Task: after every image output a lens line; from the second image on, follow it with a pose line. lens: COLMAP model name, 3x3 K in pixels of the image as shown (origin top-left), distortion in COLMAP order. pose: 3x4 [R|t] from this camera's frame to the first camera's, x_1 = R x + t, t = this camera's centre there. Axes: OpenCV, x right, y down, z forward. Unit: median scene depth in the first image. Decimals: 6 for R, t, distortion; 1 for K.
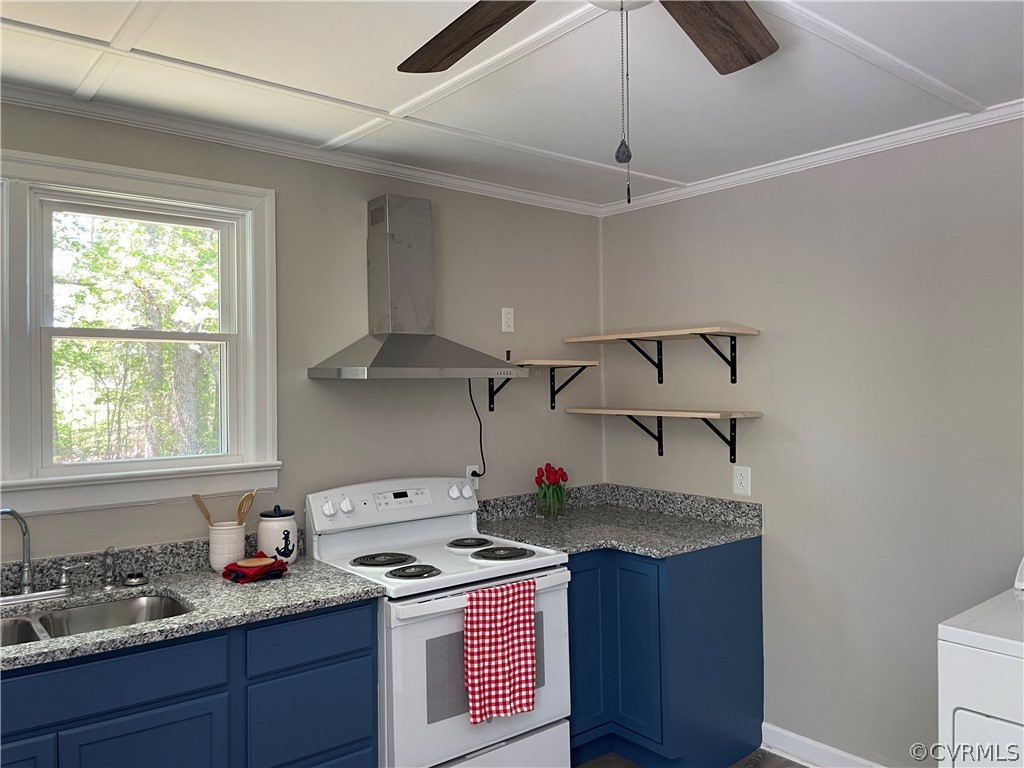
lens RADIAL K [[711.9, 0, 512.0], [0, 711.9, 384.0], [0, 0, 1]] dist [-0.088678, 0.007106]
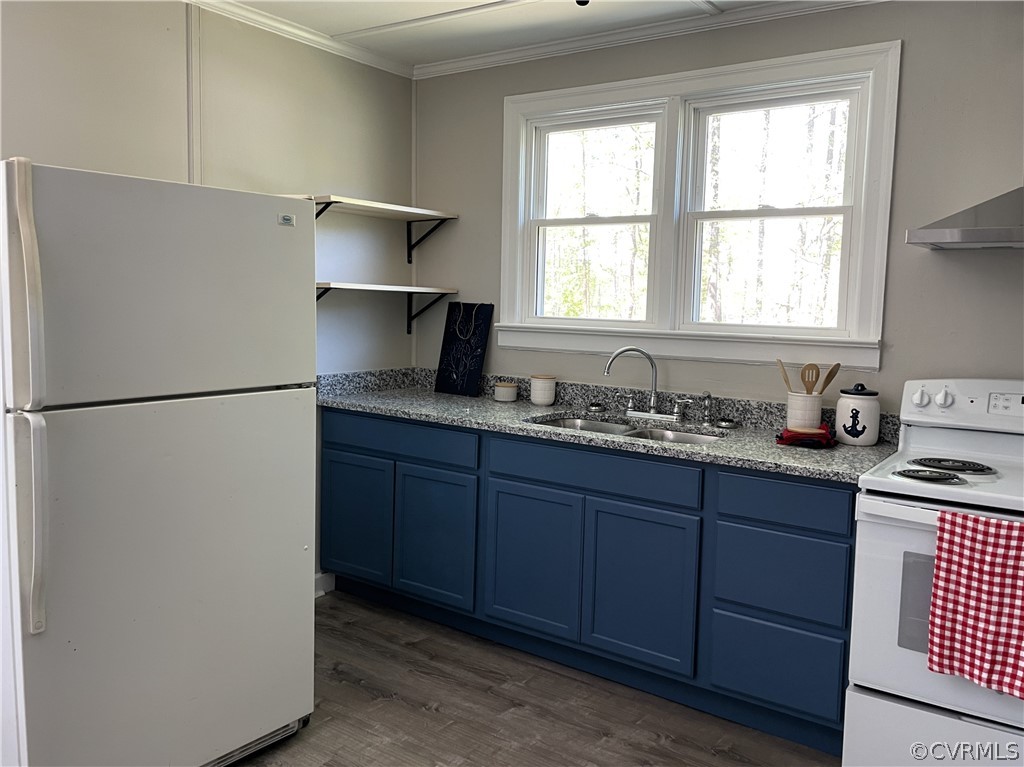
lens RADIAL K [[802.0, 0, 512.0], [0, 802.0, 383.5], [0, 0, 1]] dist [0.069889, -0.102240]
pose [[0.249500, 0.136157, -0.958755, 0.672364], [-0.004149, 0.990207, 0.139544, 0.019946], [0.968366, -0.030839, 0.247621, 0.282783]]
